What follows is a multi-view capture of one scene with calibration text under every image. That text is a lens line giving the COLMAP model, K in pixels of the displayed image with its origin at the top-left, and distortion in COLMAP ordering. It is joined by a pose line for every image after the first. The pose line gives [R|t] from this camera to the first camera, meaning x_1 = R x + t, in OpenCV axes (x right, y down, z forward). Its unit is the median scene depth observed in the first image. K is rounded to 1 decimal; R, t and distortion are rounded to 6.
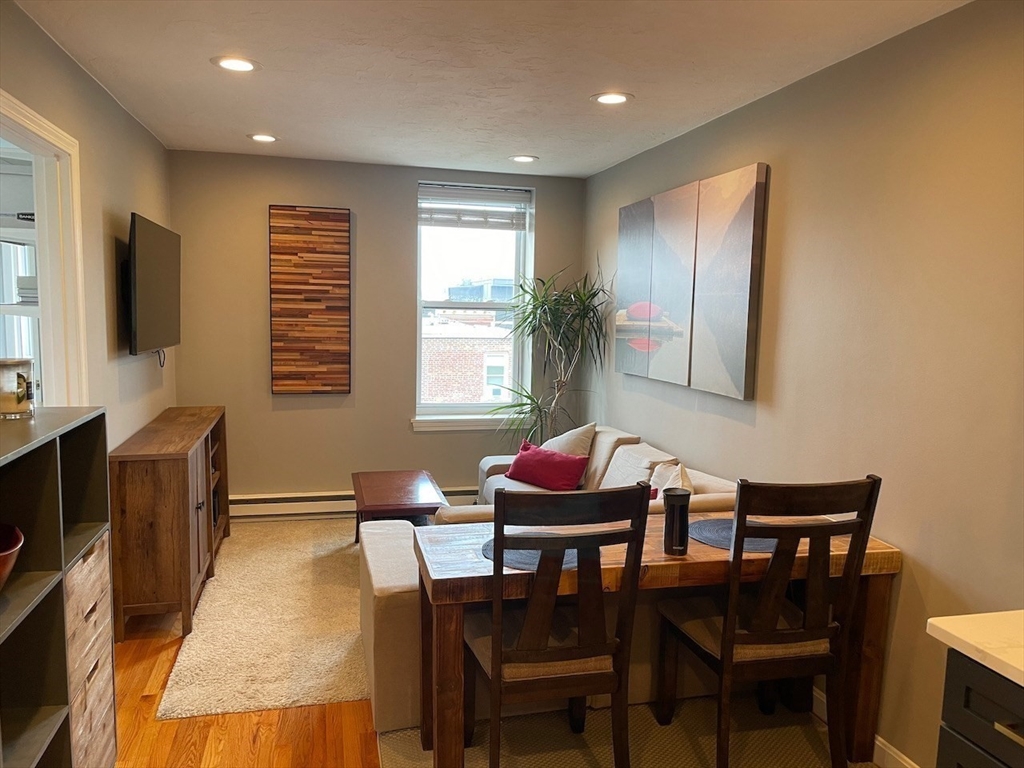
lens RADIAL K [[775.5, 0, 510.0], [0, 775.5, 386.4], [0, 0, 1]] dist [0.094832, -0.123102]
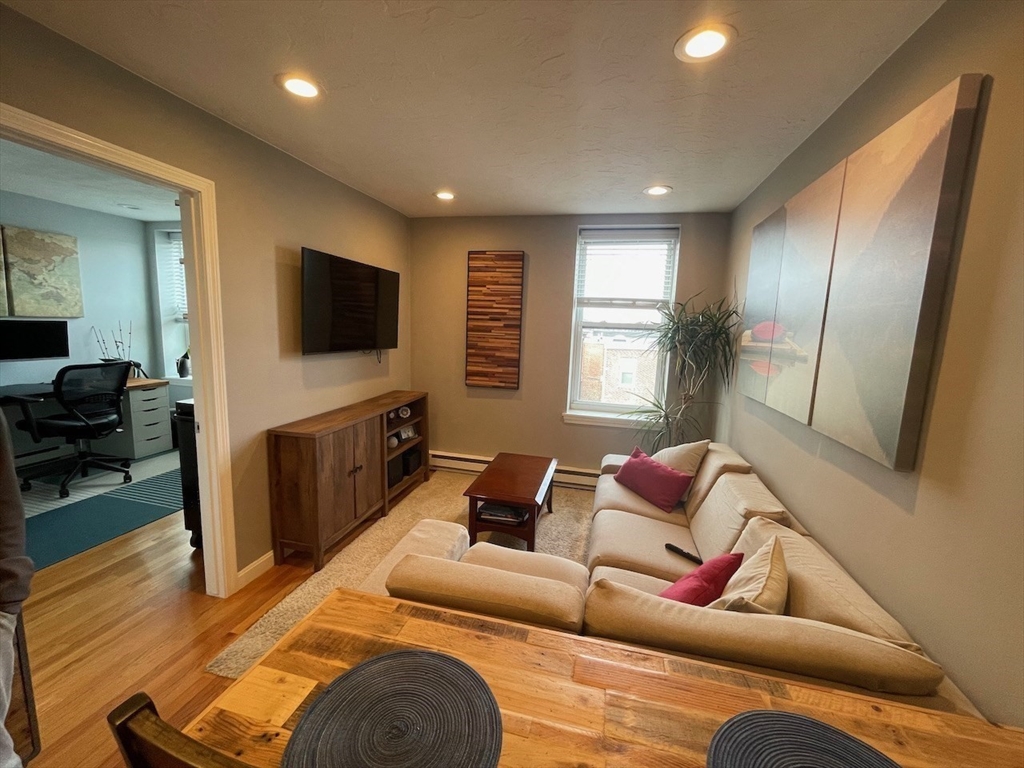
lens RADIAL K [[415.6, 0, 512.0], [0, 415.6, 381.9], [0, 0, 1]] dist [-0.000645, 0.000041]
pose [[0.889349, 0.075880, -0.450888, 0.110919], [-0.067445, 0.997117, 0.034774, -0.029225], [0.452227, -0.000516, 0.891903, 0.365121]]
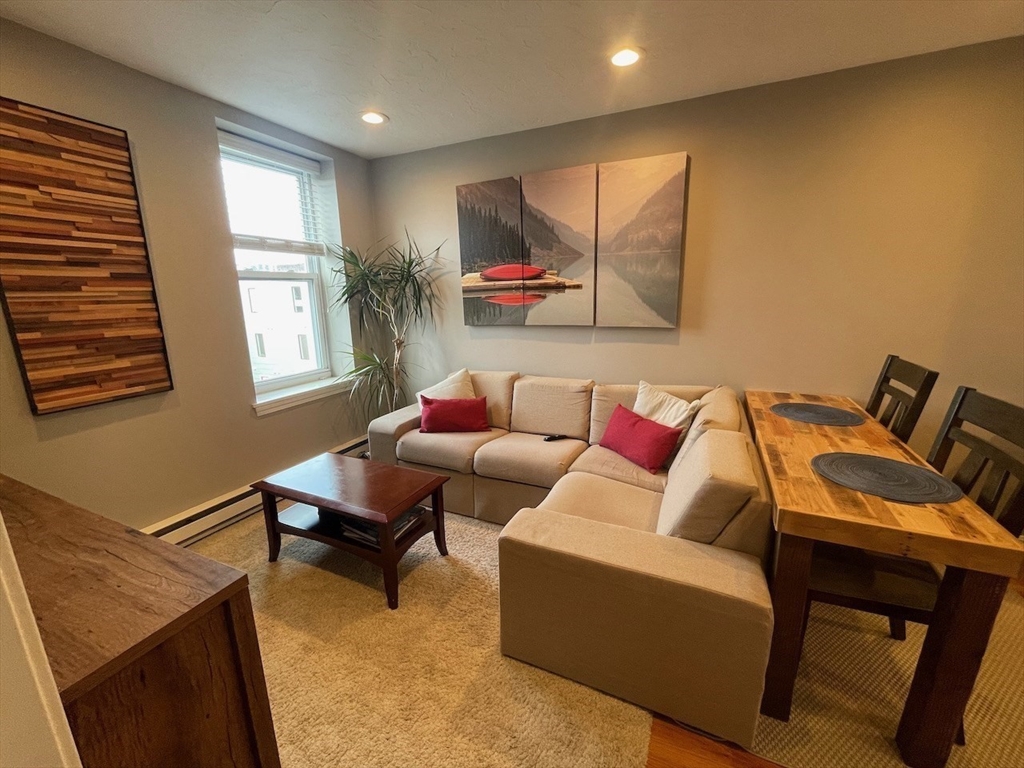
lens RADIAL K [[414.7, 0, 515.8], [0, 414.7, 381.2], [0, 0, 1]] dist [-0.000665, -0.000072]
pose [[0.616840, -0.199622, 0.761354, -0.316008], [0.113489, 0.979753, 0.164938, -0.029177], [-0.778864, -0.015335, 0.627005, 0.492477]]
